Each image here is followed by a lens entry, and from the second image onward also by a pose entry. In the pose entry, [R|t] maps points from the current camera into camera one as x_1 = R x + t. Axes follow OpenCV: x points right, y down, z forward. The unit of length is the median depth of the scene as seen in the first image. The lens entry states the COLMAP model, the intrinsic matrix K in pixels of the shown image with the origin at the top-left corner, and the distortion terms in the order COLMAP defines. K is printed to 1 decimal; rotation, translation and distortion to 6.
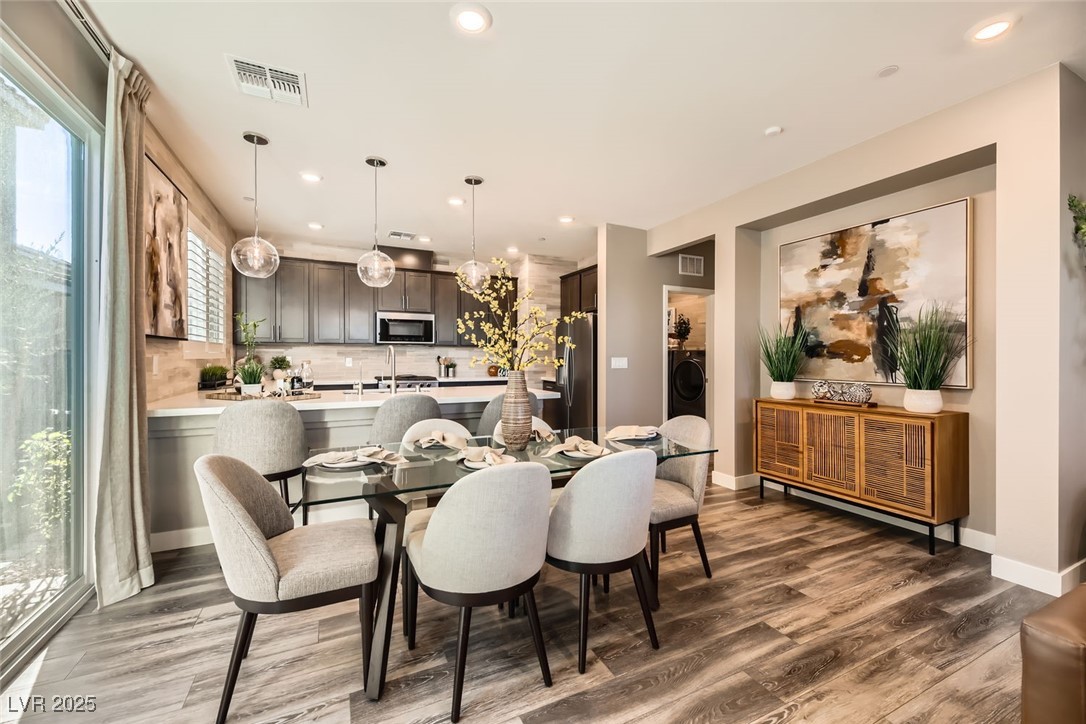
lens RADIAL K [[435.8, 0, 547.5], [0, 435.8, 356.3], [0, 0, 1]] dist [0.017480, -0.005723]
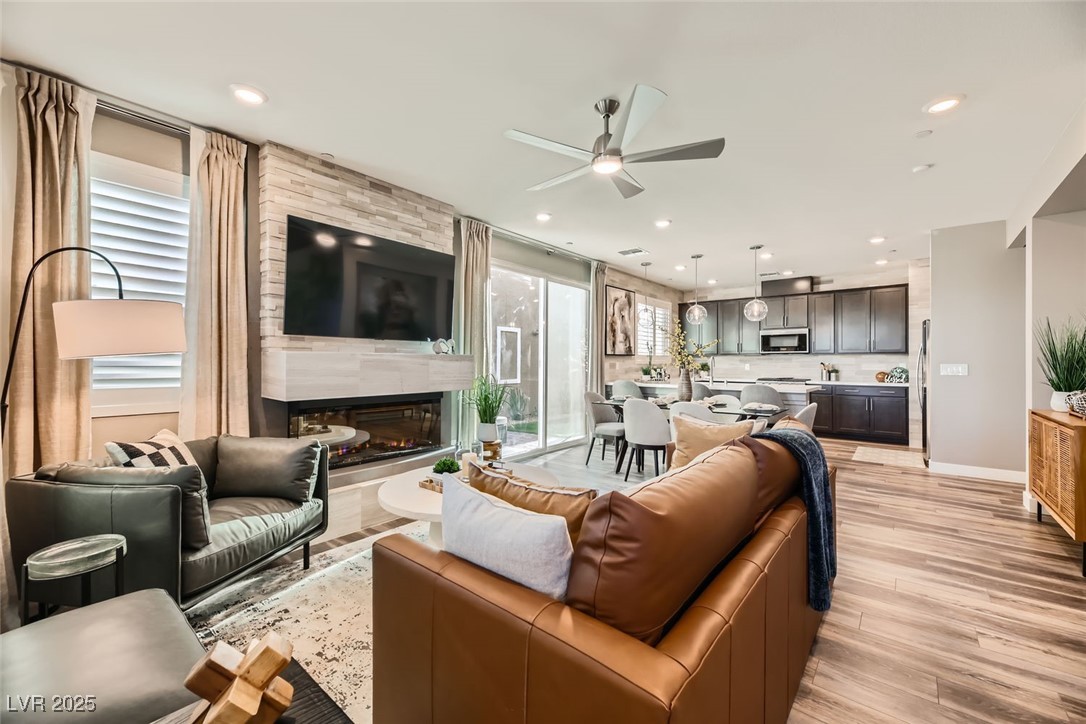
lens RADIAL K [[435.8, 0, 538.0], [0, 435.8, 359.6], [0, 0, 1]] dist [0.017480, -0.005723]
pose [[0.402311, -0.006470, -0.915480, 1.029087], [-0.001111, 0.999971, -0.007555, 0.002444], [0.915502, 0.004057, 0.402292, -0.346711]]
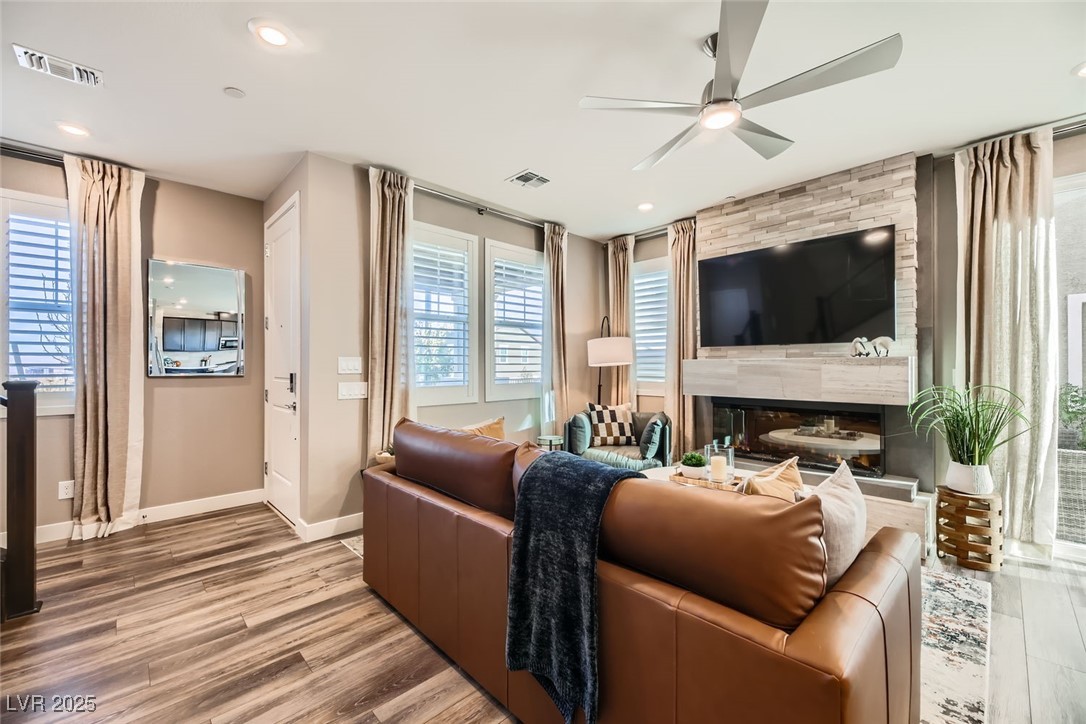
lens RADIAL K [[435.8, 0, 546.3], [0, 435.8, 364.8], [0, 0, 1]] dist [0.017480, -0.005723]
pose [[-0.954140, -0.004737, -0.299322, 0.782598], [-0.002941, 0.999975, -0.006451, 0.003818], [0.299345, -0.005275, -0.954130, 0.590823]]
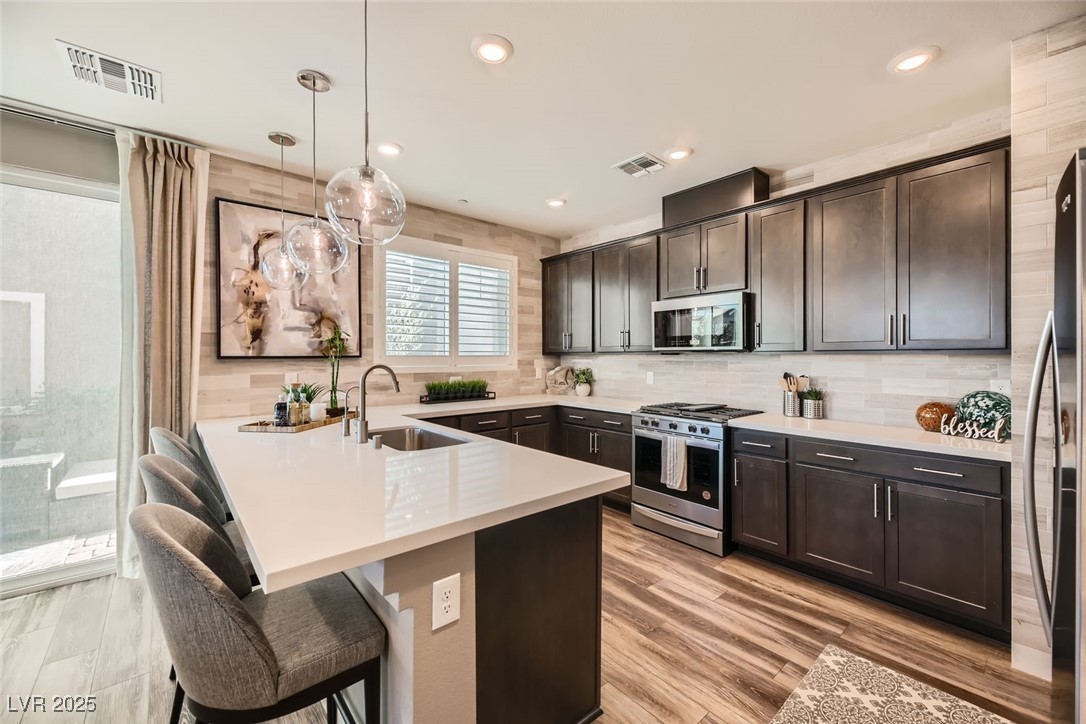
lens RADIAL K [[435.8, 0, 538.5], [0, 435.8, 357.0], [0, 0, 1]] dist [0.017480, -0.005723]
pose [[0.245358, -0.000827, -0.969432, 0.325364], [0.001081, 0.999999, -0.000580, -0.036286], [0.969432, -0.000905, 0.245358, 1.179280]]
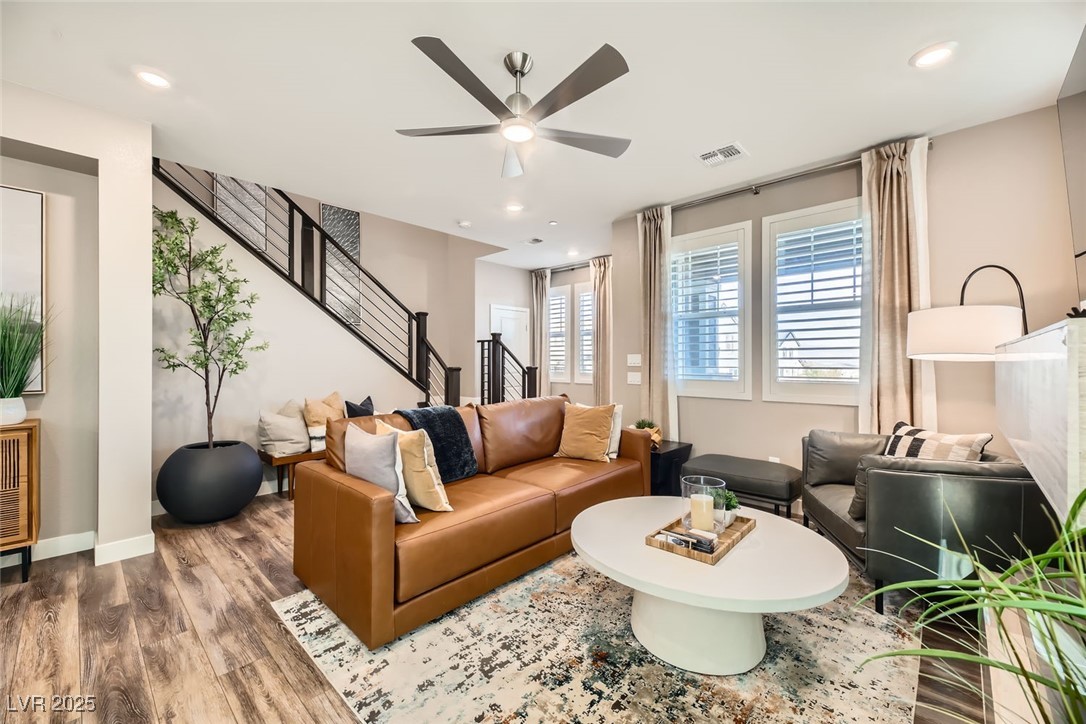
lens RADIAL K [[435.8, 0, 538.7], [0, 435.8, 359.0], [0, 0, 1]] dist [0.017480, -0.005723]
pose [[-0.348022, 0.004498, 0.937476, -0.264778], [-0.001614, 0.999984, -0.005397, 0.003099], [-0.937485, -0.003392, -0.348009, 0.279427]]
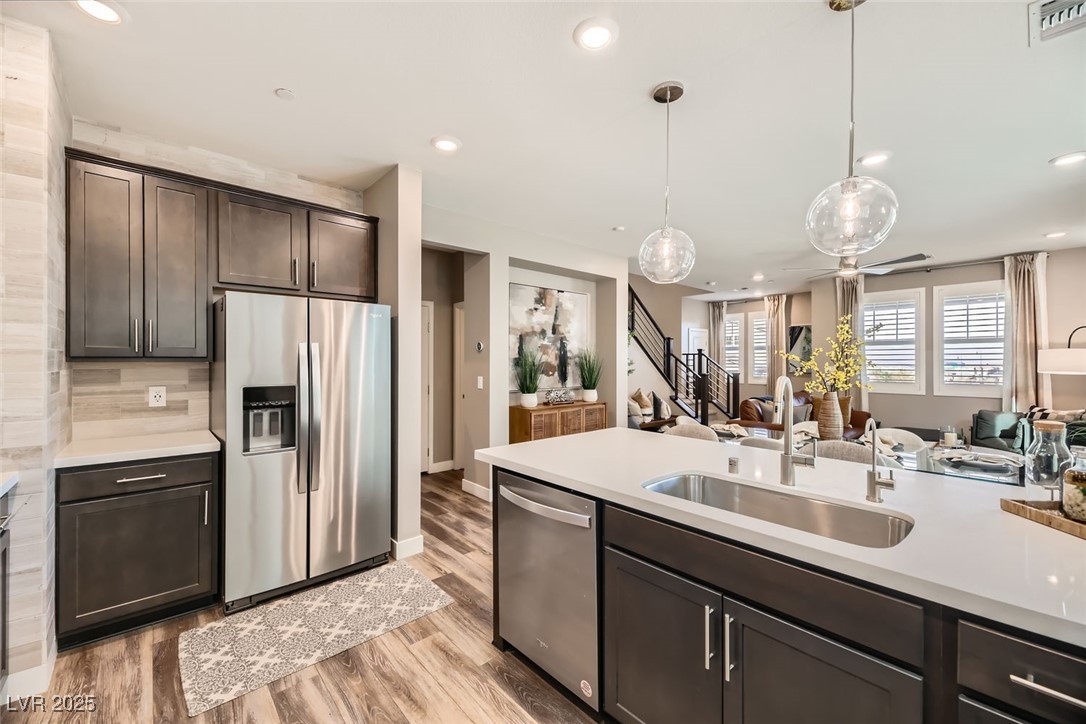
lens RADIAL K [[435.8, 0, 537.0], [0, 435.8, 359.8], [0, 0, 1]] dist [0.017480, -0.005723]
pose [[-0.263900, 0.001966, 0.964548, -0.782920], [-0.002405, 0.999993, -0.002697, -0.041165], [-0.964547, -0.003032, -0.263894, 1.481753]]
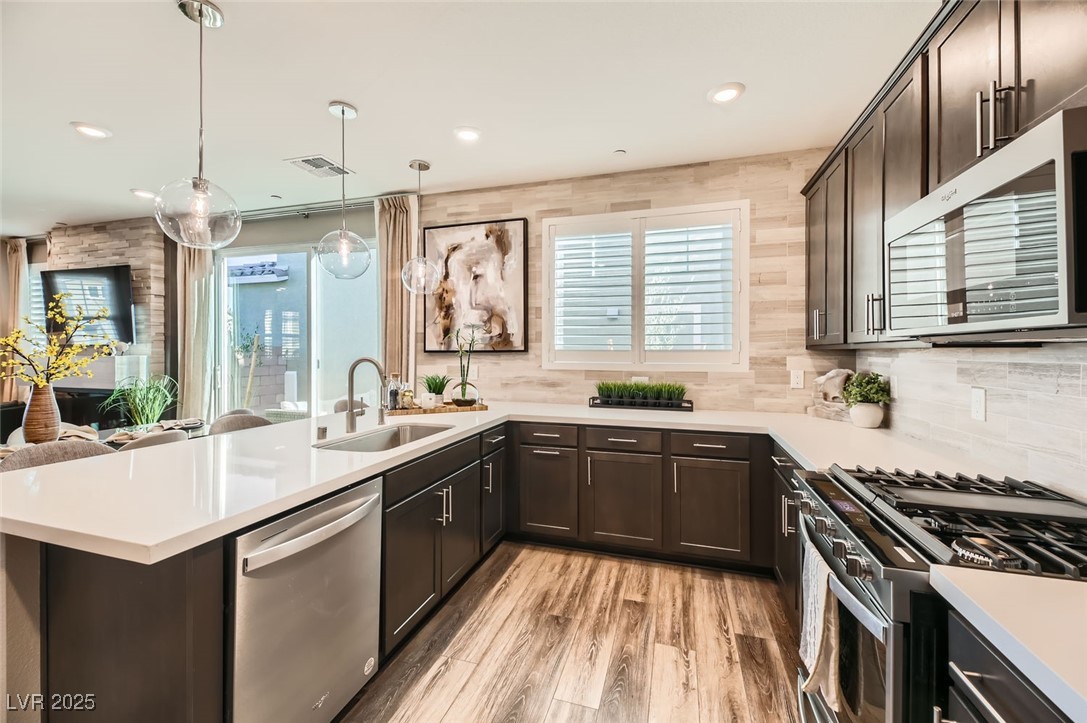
lens RADIAL K [[436.2, 0, 552.1], [0, 436.2, 351.5], [0, 0, 1]] dist [0.017480, -0.005723]
pose [[-0.688767, -0.002117, -0.724980, -0.101992], [-0.003088, 0.999995, 0.000014, -0.037657], [0.724976, 0.002249, -0.688770, 1.802920]]
